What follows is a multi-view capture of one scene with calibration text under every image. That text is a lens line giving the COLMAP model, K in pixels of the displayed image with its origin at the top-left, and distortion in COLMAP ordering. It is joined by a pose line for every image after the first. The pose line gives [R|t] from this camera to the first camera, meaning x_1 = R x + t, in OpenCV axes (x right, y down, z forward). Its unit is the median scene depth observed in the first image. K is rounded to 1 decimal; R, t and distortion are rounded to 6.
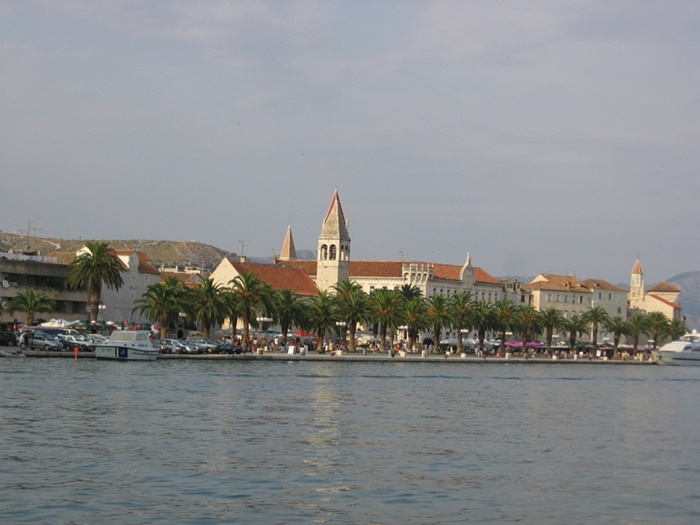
lens RADIAL K [[1815.9, 0, 350.0], [0, 1815.9, 262.5], [0, 0, 1]] dist [-0.201127, 0.089569]
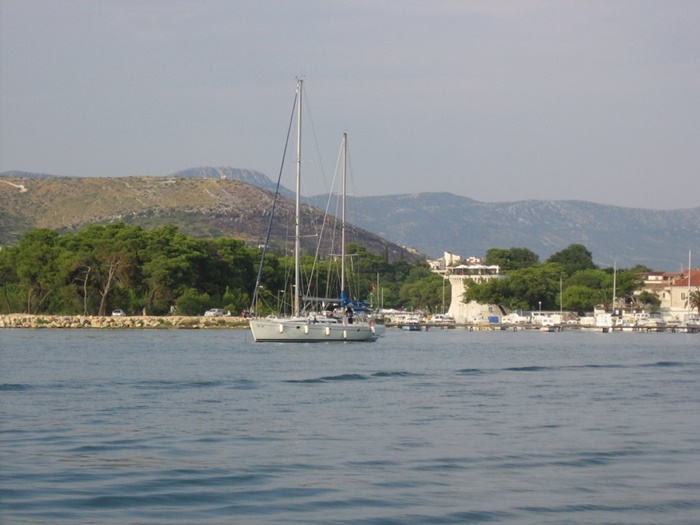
lens RADIAL K [[2996.1, 0, 350.0], [0, 2996.1, 262.5], [0, 0, 1]] dist [0.051027, 2.466090]
pose [[0.998671, -0.025600, 0.044731, -0.770693], [0.024323, 0.999287, 0.028868, -0.094516], [-0.045438, -0.027741, 0.998582, -1.542521]]
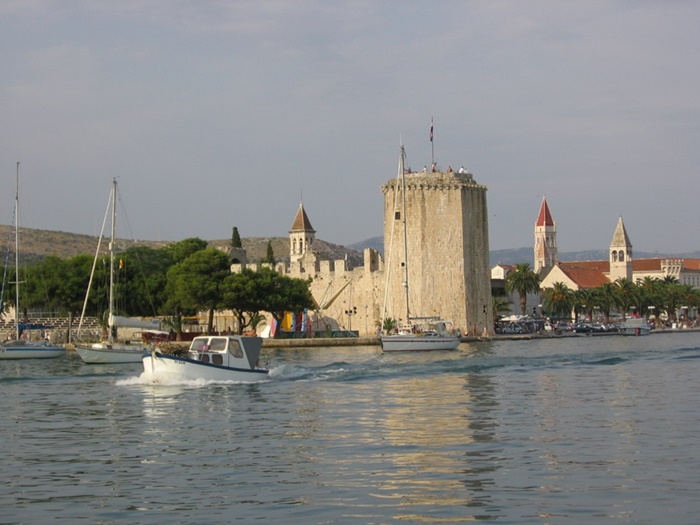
lens RADIAL K [[1815.9, 0, 350.0], [0, 1815.9, 262.5], [0, 0, 1]] dist [-0.201127, 0.089569]
pose [[0.997613, -0.056457, -0.039771, -0.160262], [0.056786, 0.998361, 0.007173, -0.022136], [0.039300, -0.009414, 0.999183, -0.376584]]
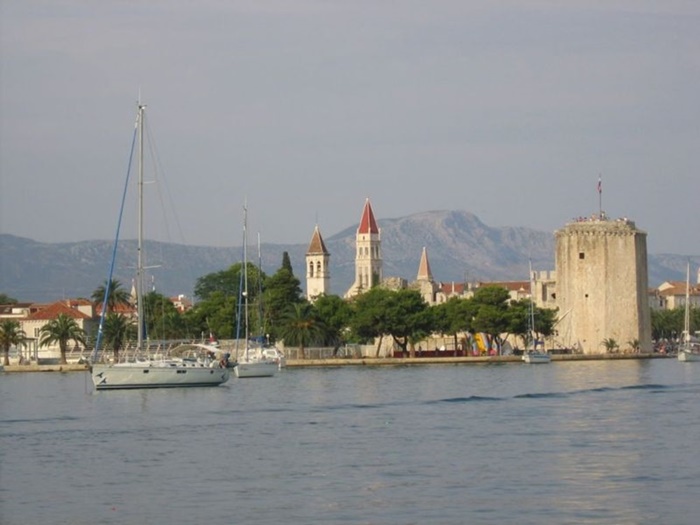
lens RADIAL K [[2996.1, 0, 350.0], [0, 2996.1, 262.5], [0, 0, 1]] dist [0.051027, 2.466090]
pose [[0.981538, -0.047542, 0.185264, -0.569223], [0.044558, 0.998802, 0.020240, -0.067931], [-0.186005, -0.011612, 0.982480, -1.099063]]
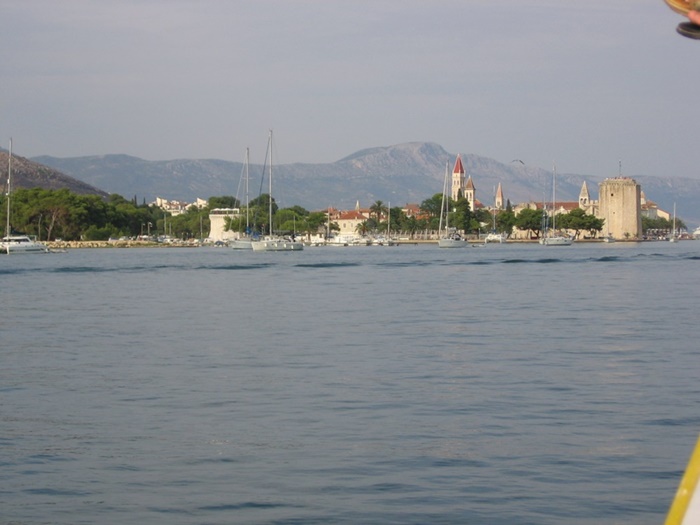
lens RADIAL K [[2079.8, 0, 350.0], [0, 2079.8, 262.5], [0, 0, 1]] dist [-0.084271, -0.847627]
pose [[0.981733, -0.041577, 0.185664, -0.900758], [0.030508, 0.997605, 0.062082, -0.113678], [-0.187801, -0.055284, 0.980650, -1.872460]]
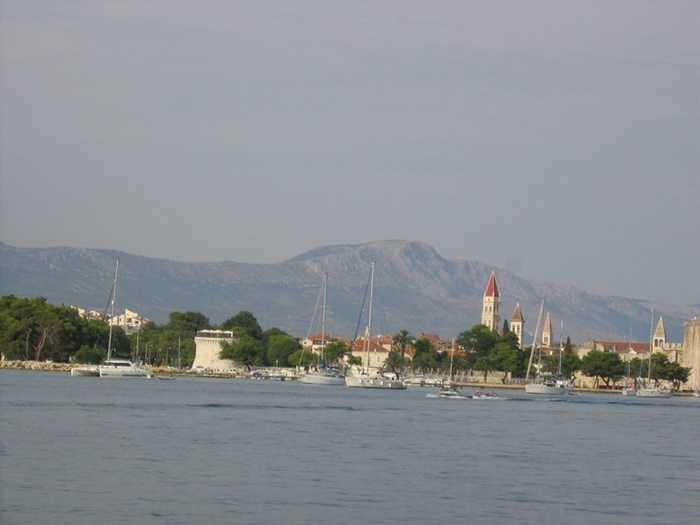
lens RADIAL K [[2996.1, 0, 350.0], [0, 2996.1, 262.5], [0, 0, 1]] dist [0.051027, 2.466090]
pose [[0.978655, 0.017957, 0.204725, -1.041875], [-0.021168, 0.999685, 0.013507, -0.134040], [-0.204418, -0.017552, 0.978726, -2.221662]]
